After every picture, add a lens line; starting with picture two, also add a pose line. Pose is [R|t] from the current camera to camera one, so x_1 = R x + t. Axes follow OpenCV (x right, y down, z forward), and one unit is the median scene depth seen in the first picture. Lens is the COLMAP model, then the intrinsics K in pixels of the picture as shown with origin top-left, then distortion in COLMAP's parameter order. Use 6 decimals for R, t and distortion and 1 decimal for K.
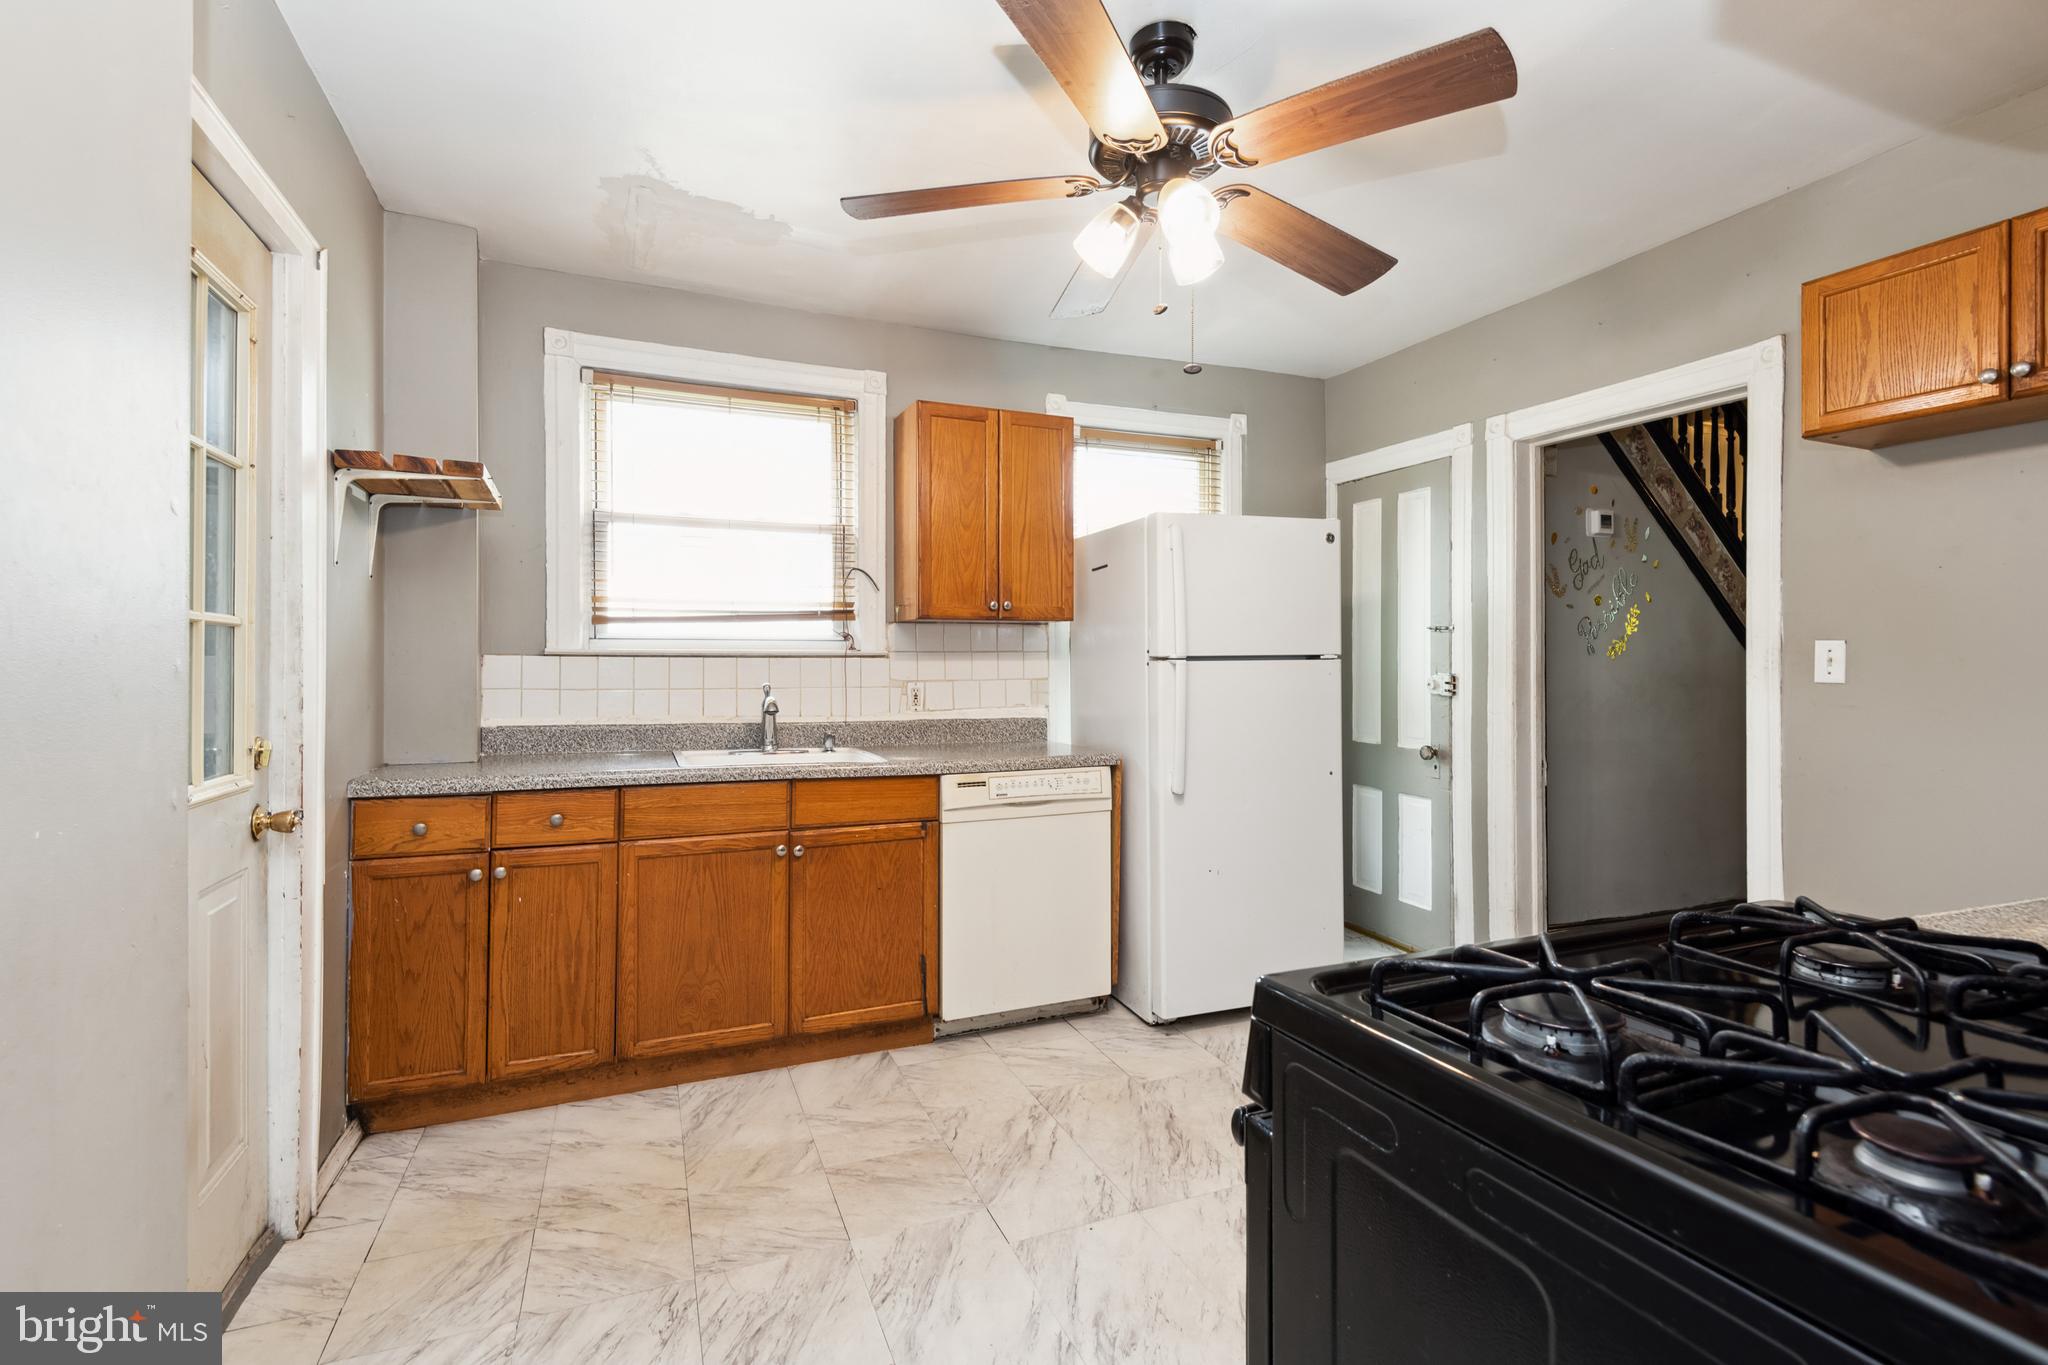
lens RADIAL K [[937.2, 0, 1025.0], [0, 937.2, 665.5], [0, 0, 1]] dist [0.009661, -0.002496]
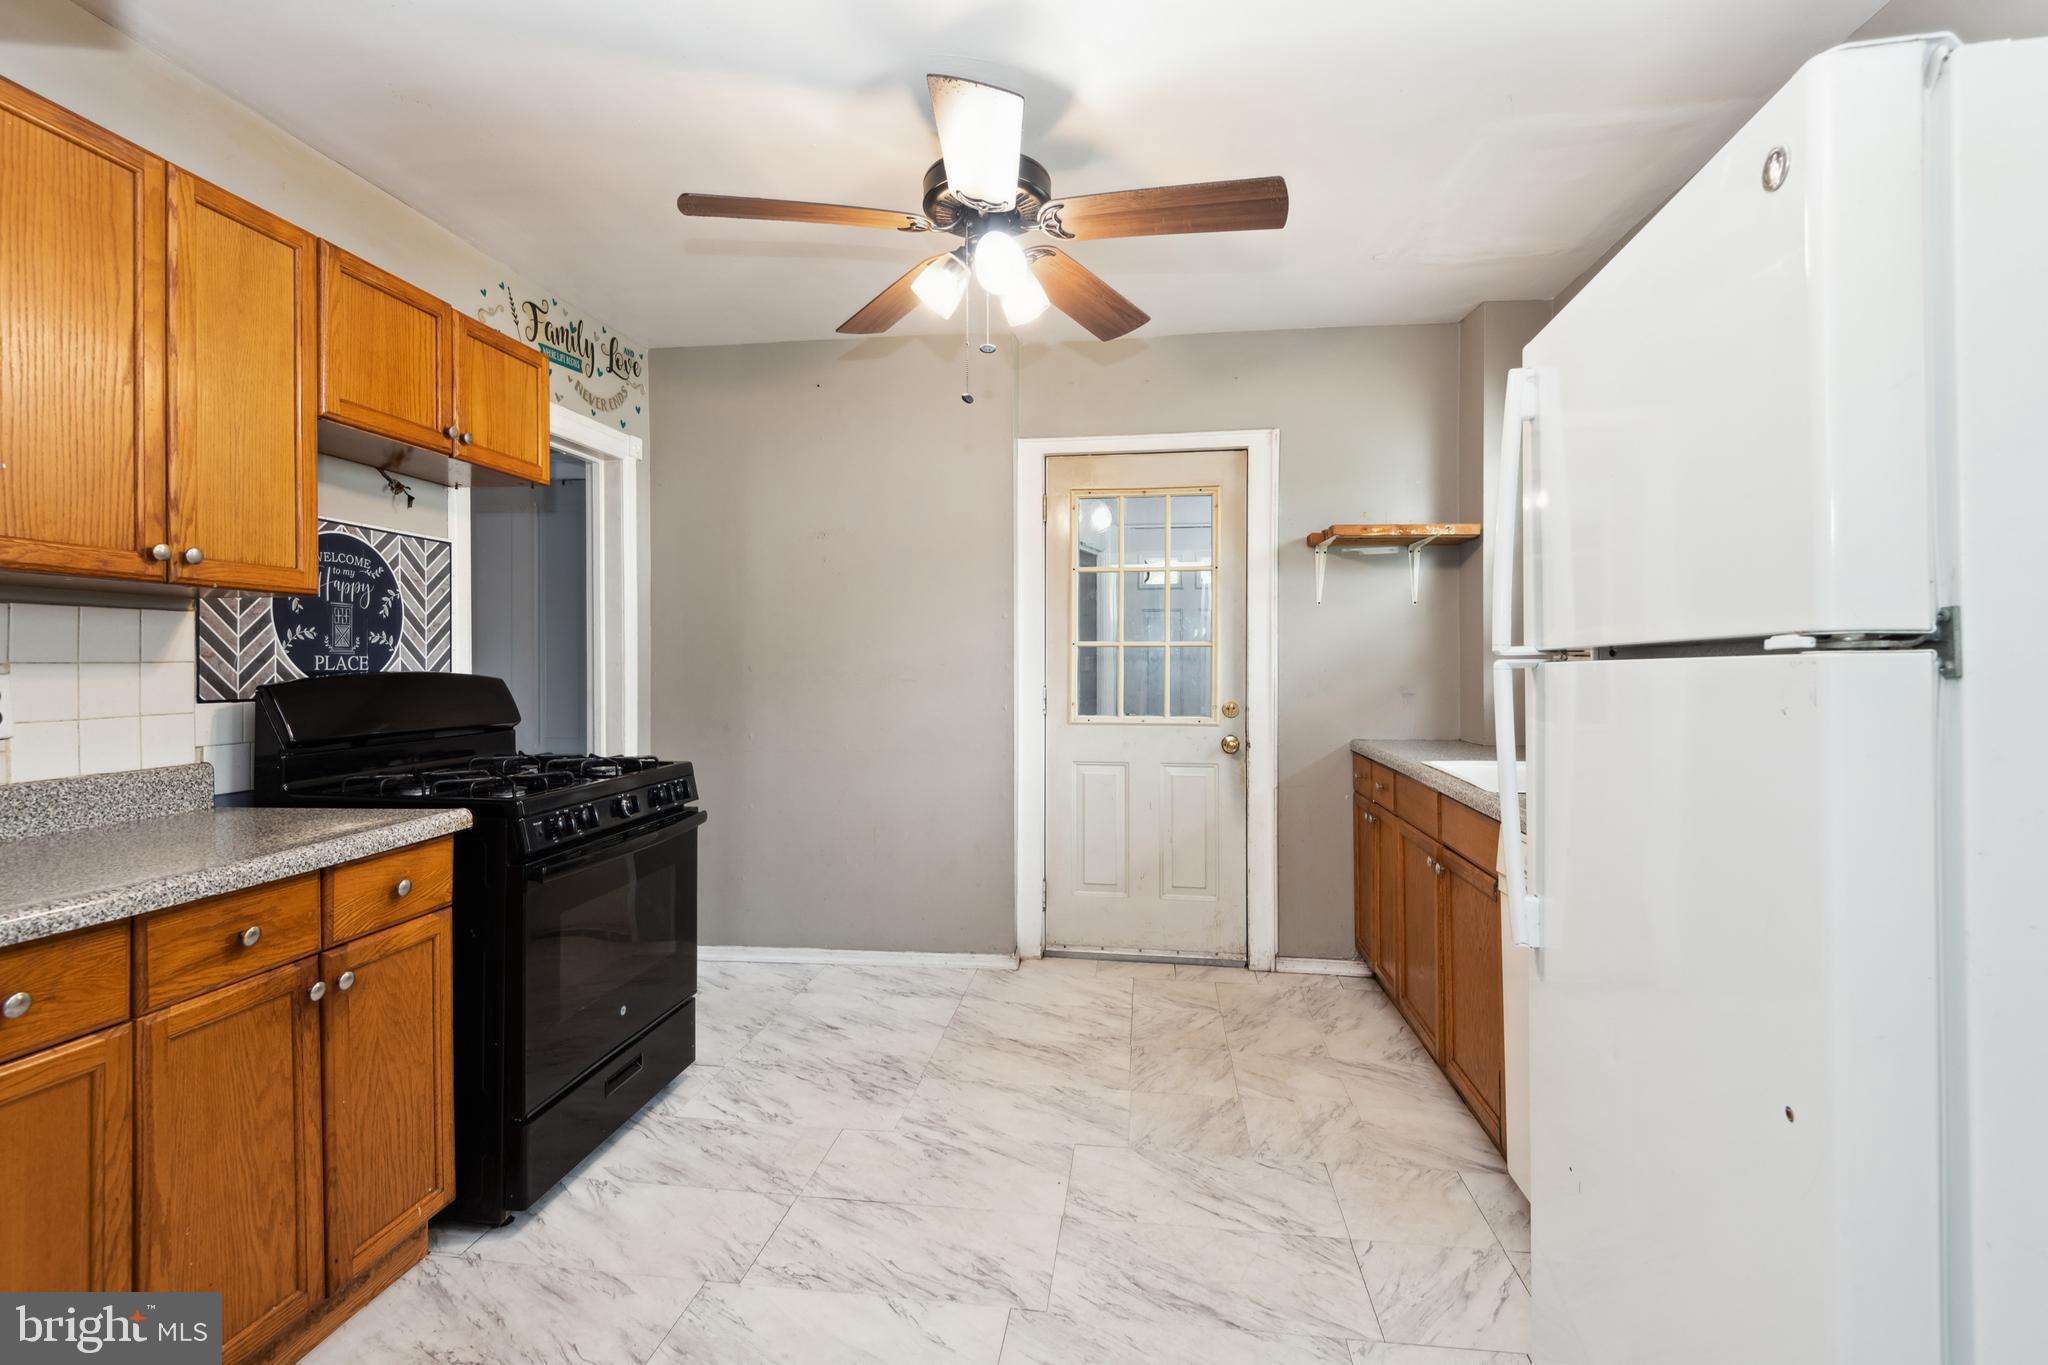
lens RADIAL K [[937.2, 0, 1025.0], [0, 937.2, 666.4], [0, 0, 1]] dist [0.009661, -0.002496]
pose [[-0.506856, 0.004328, -0.862020, 0.941569], [-0.006442, 0.999940, 0.008808, -0.005443], [0.862007, 0.010018, -0.506798, 1.390701]]
